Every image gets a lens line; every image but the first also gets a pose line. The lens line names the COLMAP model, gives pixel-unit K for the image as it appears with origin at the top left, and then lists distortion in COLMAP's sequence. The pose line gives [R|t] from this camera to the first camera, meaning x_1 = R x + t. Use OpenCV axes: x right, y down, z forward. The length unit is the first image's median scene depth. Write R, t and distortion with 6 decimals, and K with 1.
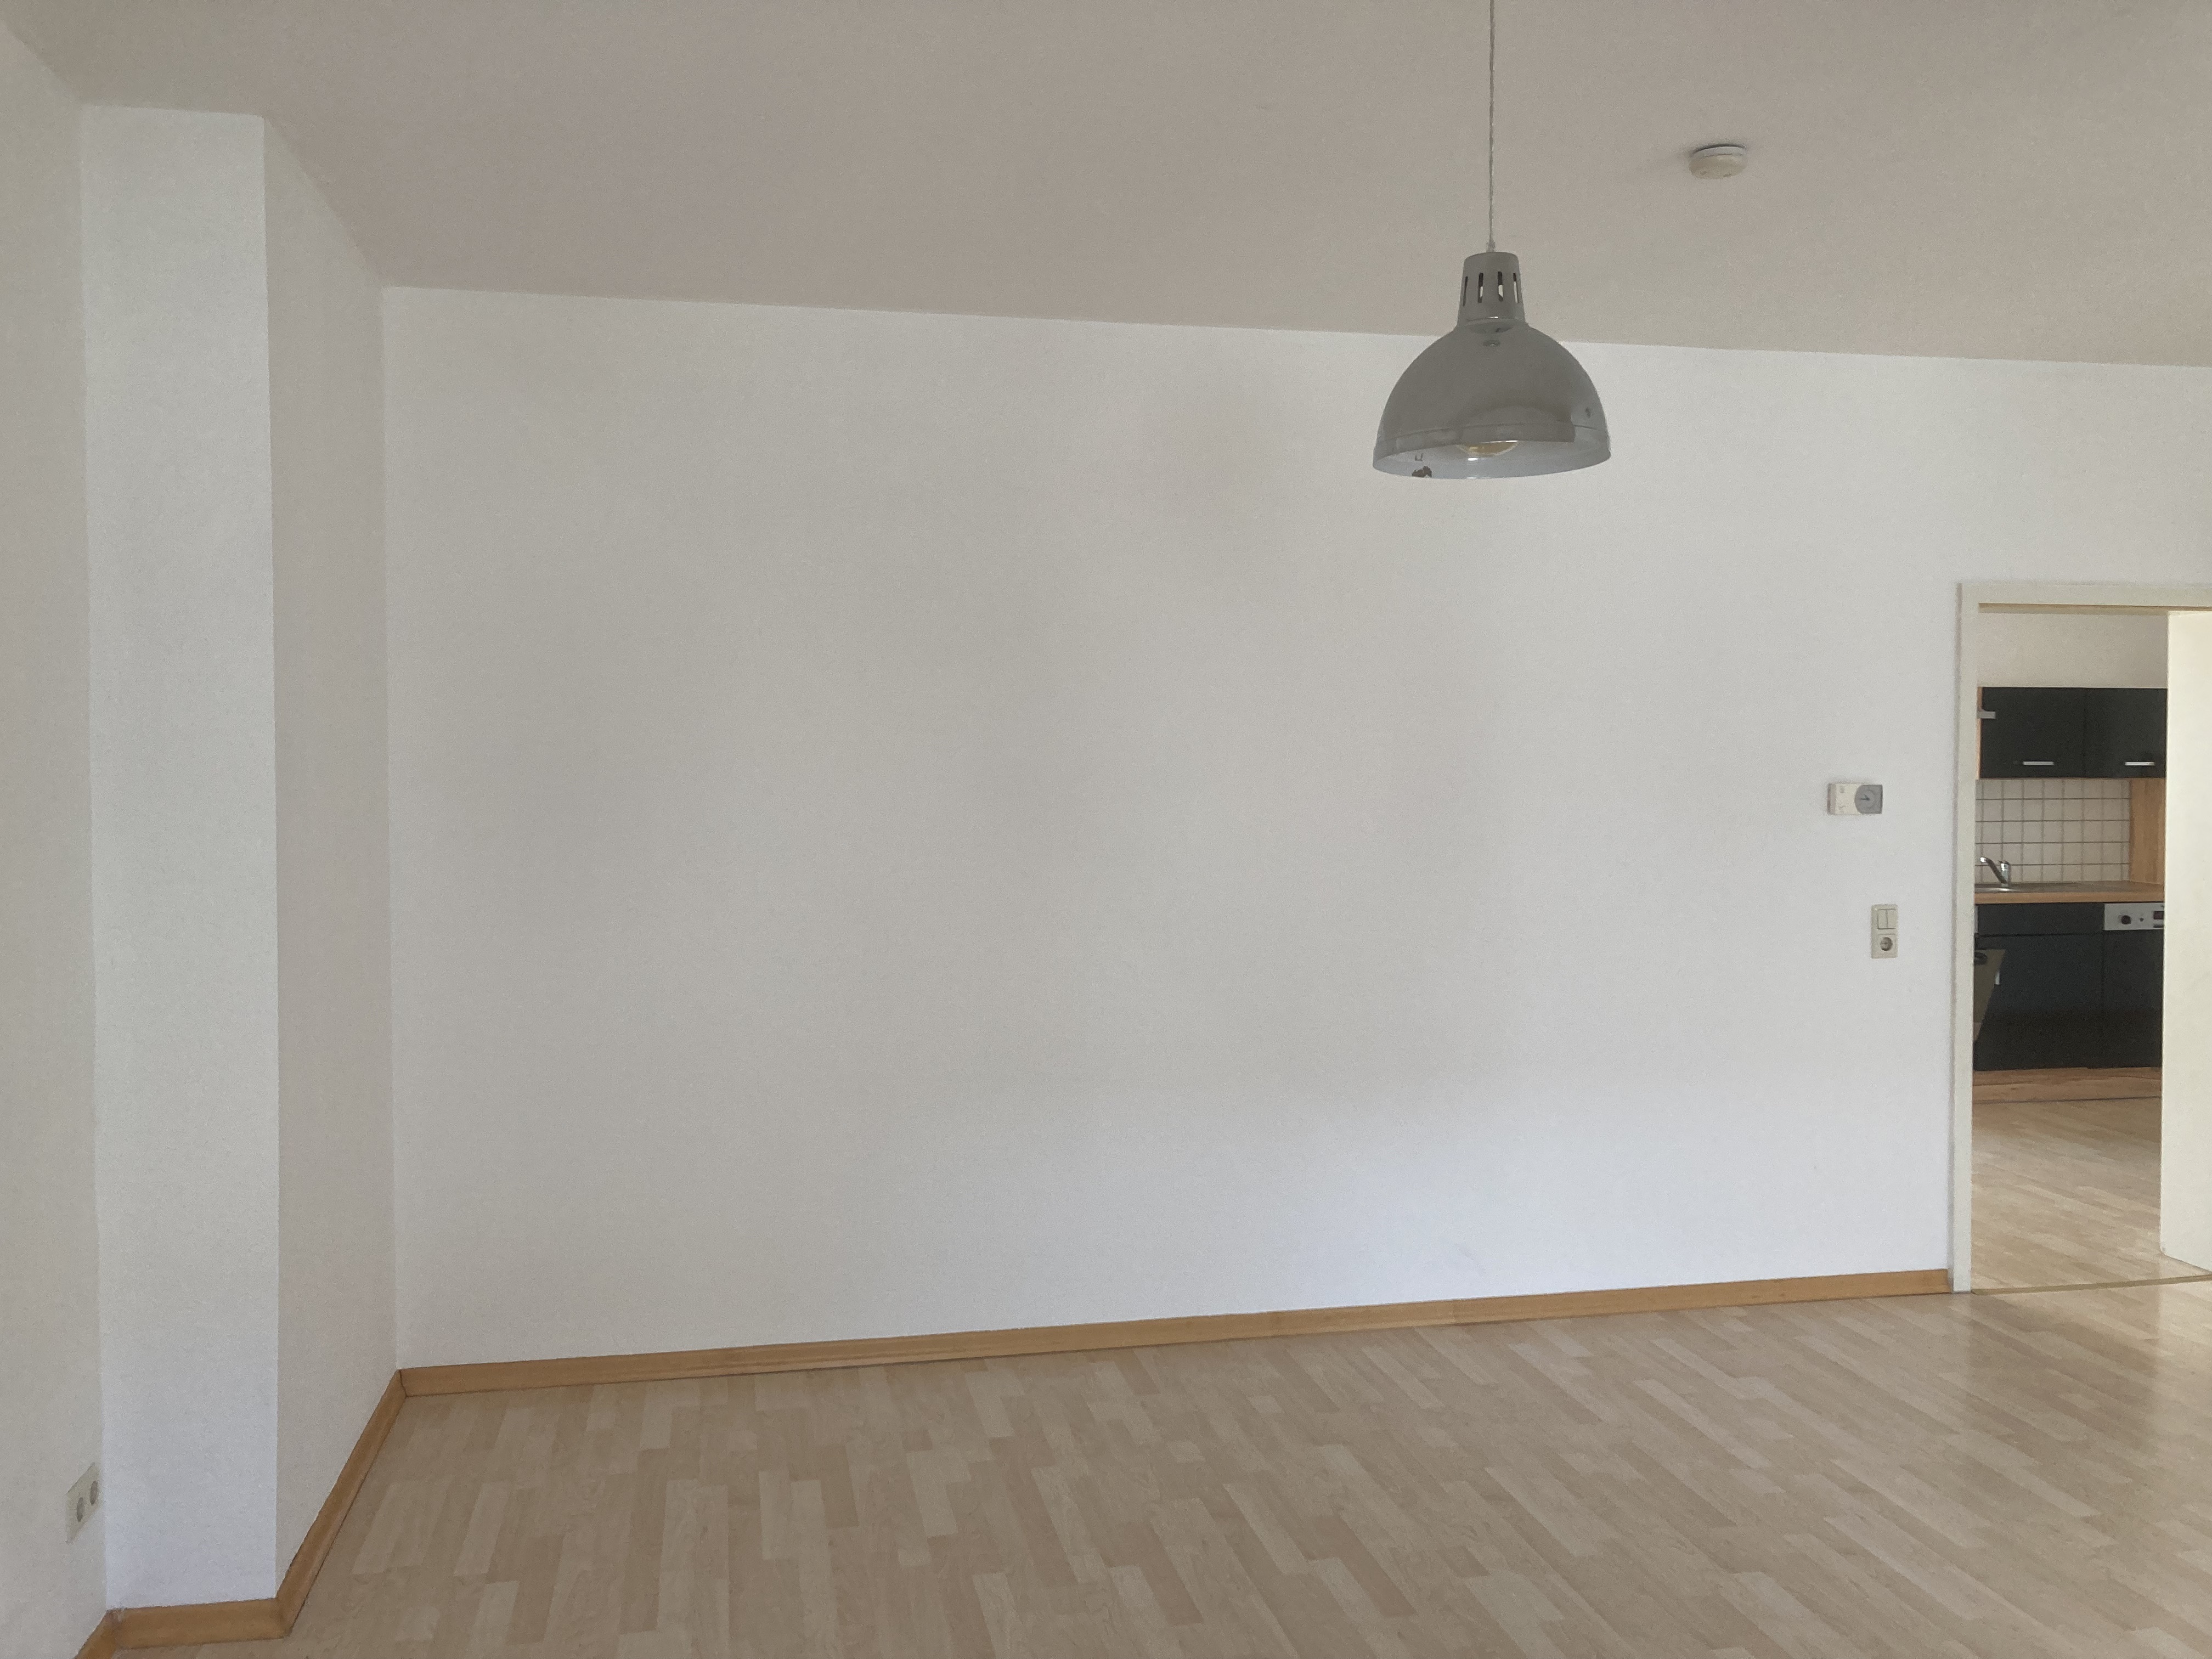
lens RADIAL K [[1810.8, 0, 1102.8], [0, 1810.8, 805.7], [0, 0, 1]] dist [0.013812, 0.002915]
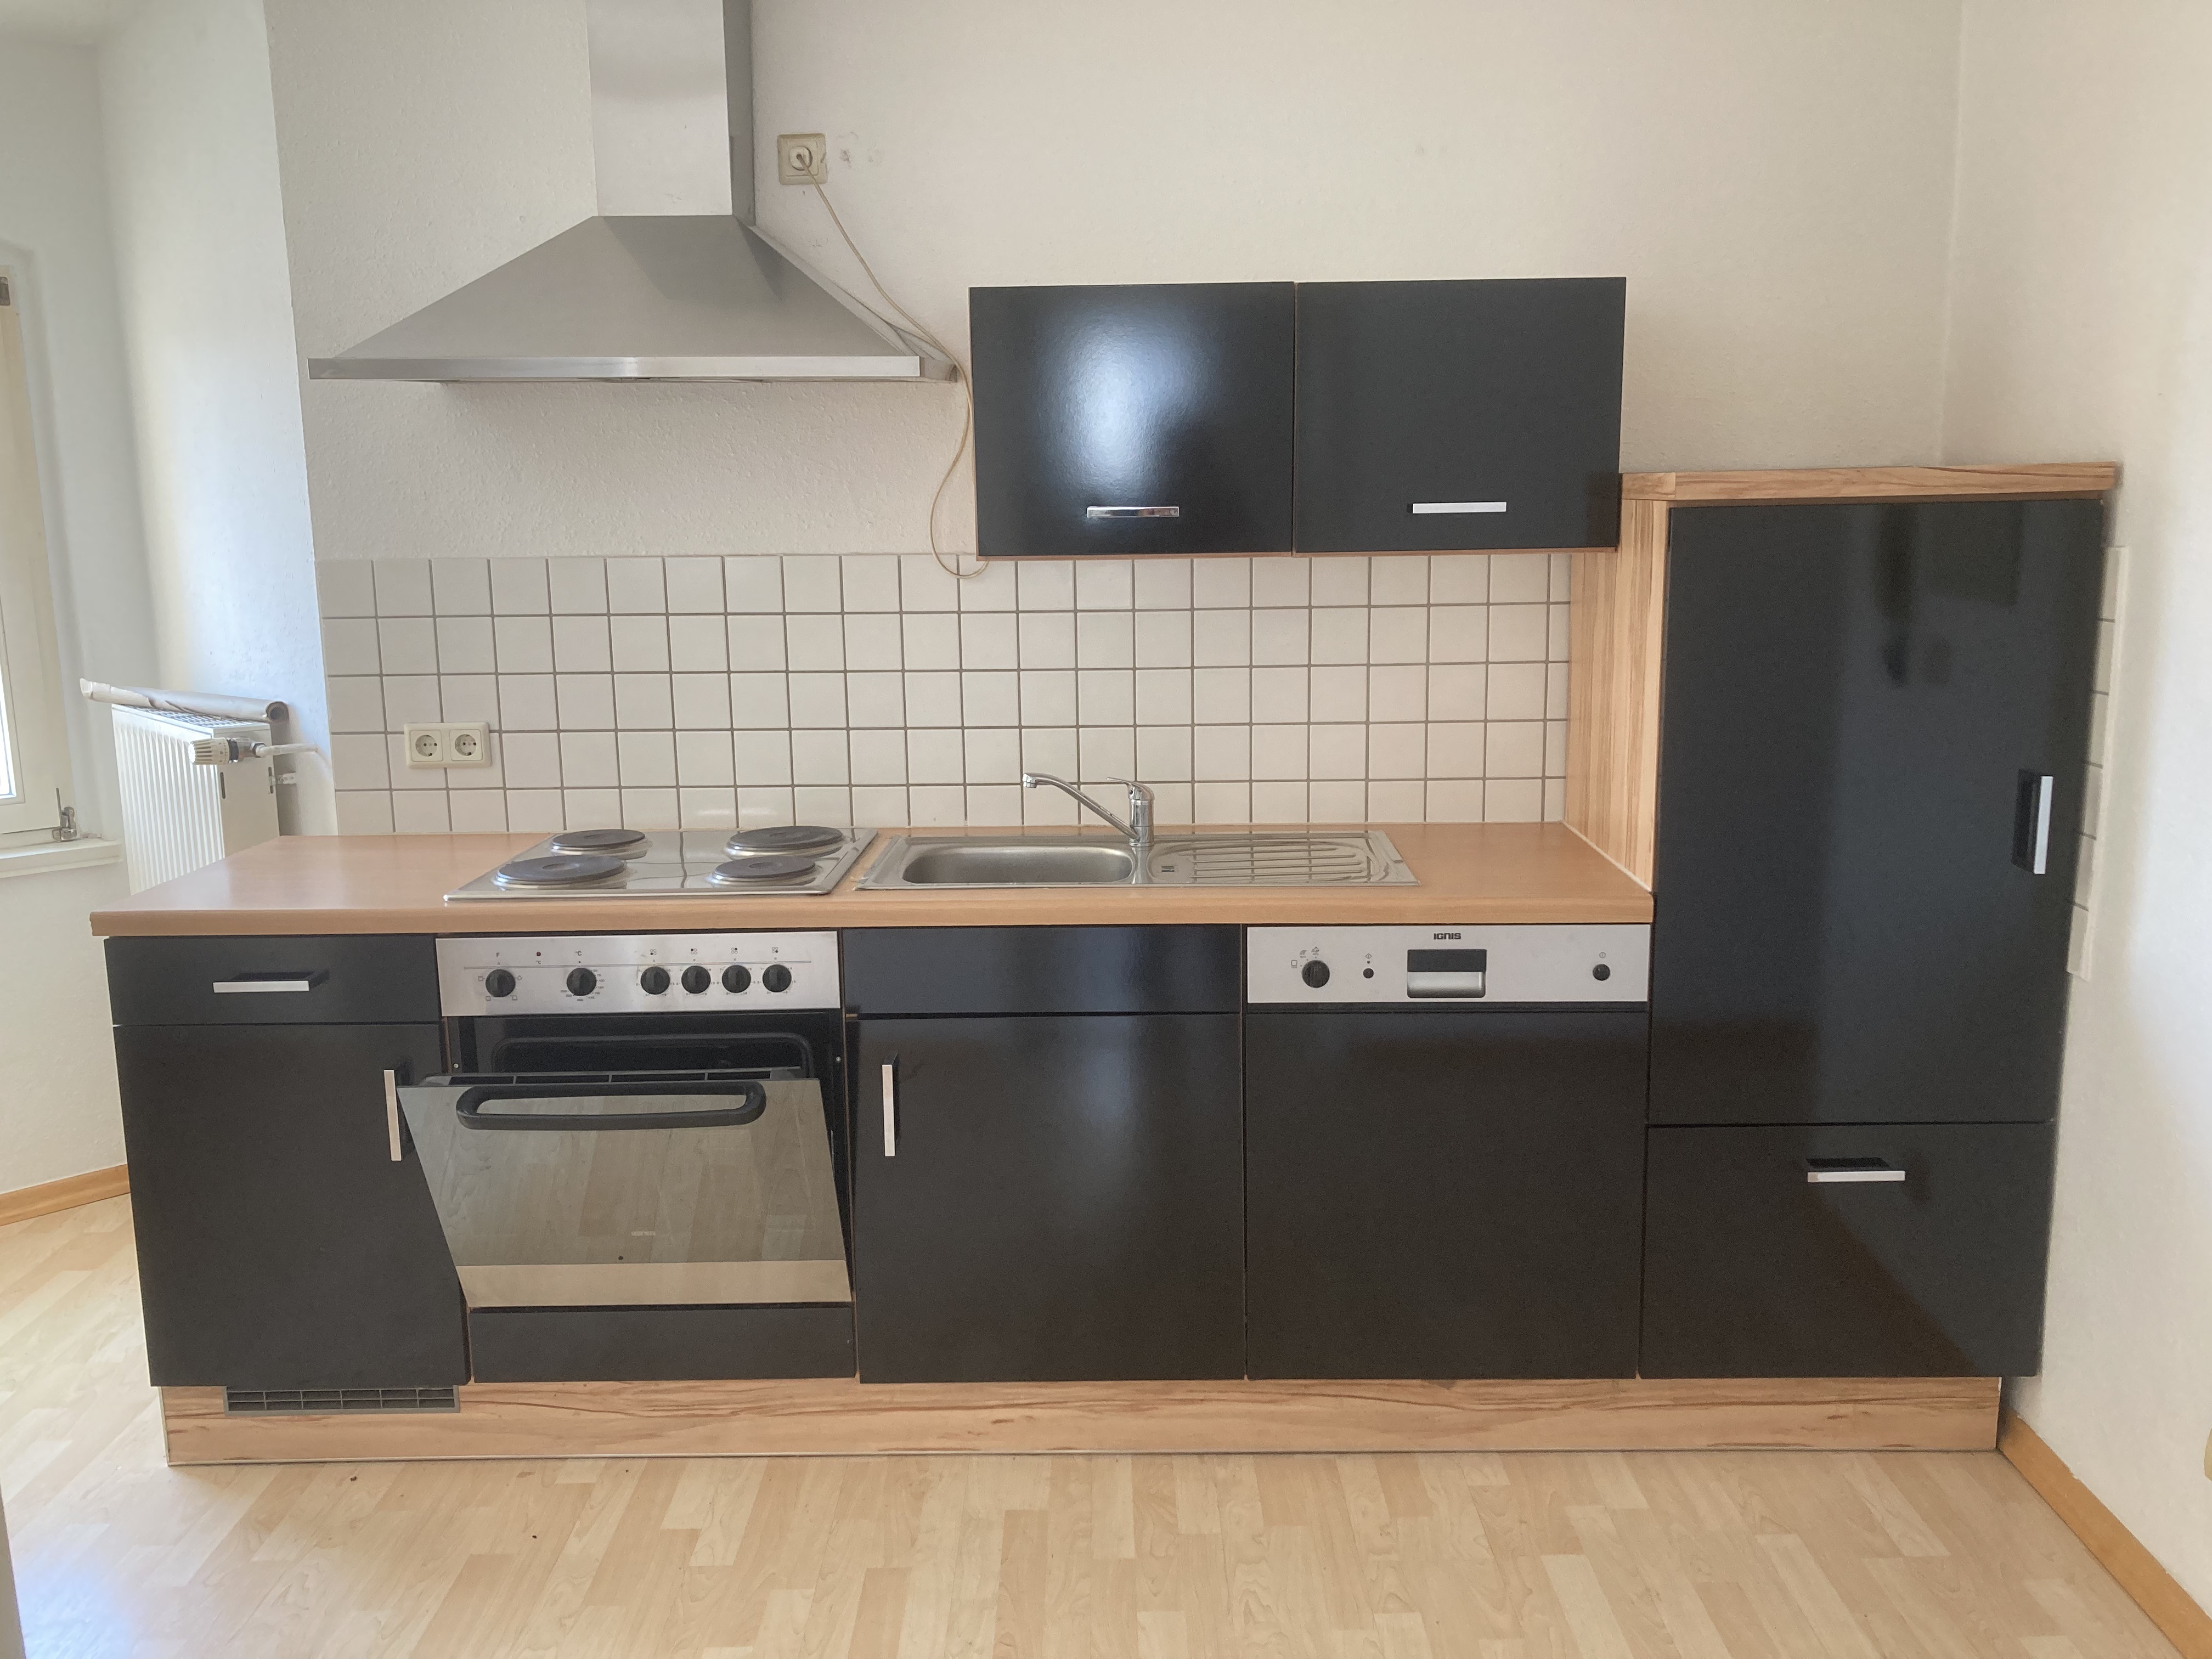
lens RADIAL K [[1810.8, 0, 1102.8], [0, 1810.8, 805.7], [0, 0, 1]] dist [0.013812, 0.002915]
pose [[0.982676, 0.014382, -0.184770, 0.571547], [0.009153, 0.992002, 0.125890, -0.011124], [0.185103, -0.125400, 0.974685, 0.651310]]
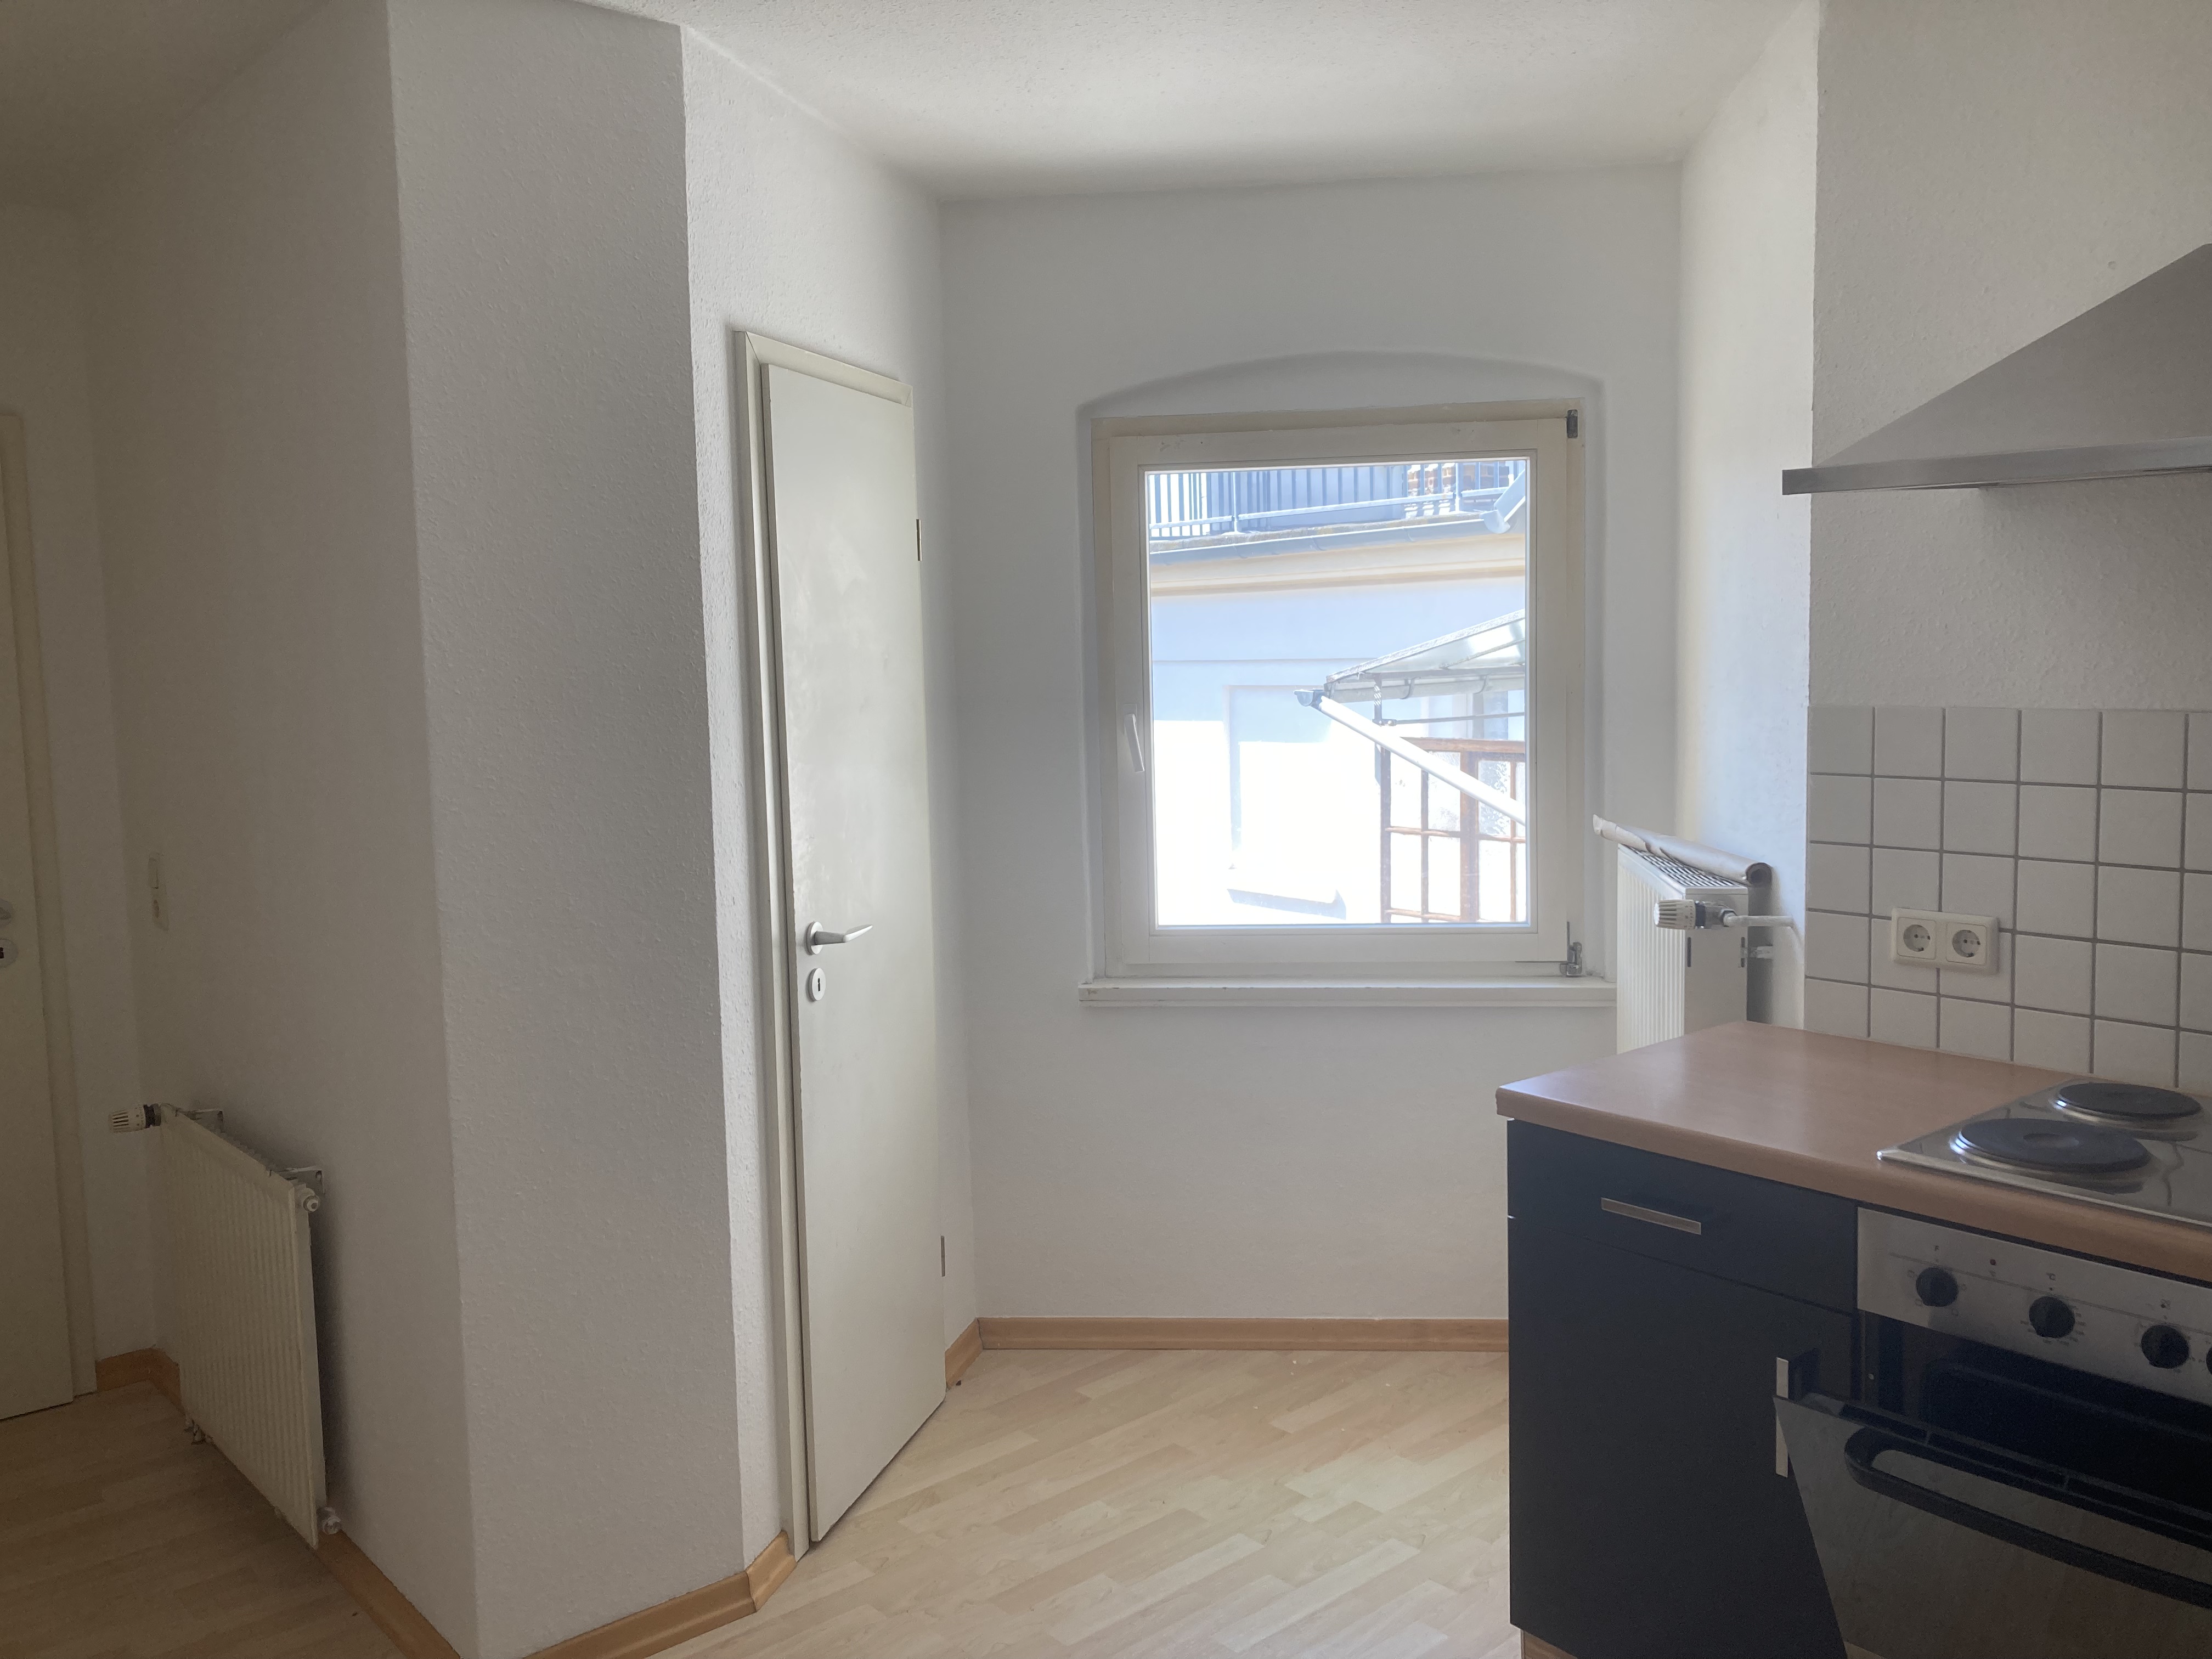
lens RADIAL K [[1810.8, 0, 1102.8], [0, 1810.8, 805.7], [0, 0, 1]] dist [0.013812, 0.002915]
pose [[0.498623, 0.065953, -0.864306, 0.556332], [-0.009318, 0.997451, 0.070737, -0.019244], [0.866769, -0.027218, 0.497966, 0.725220]]
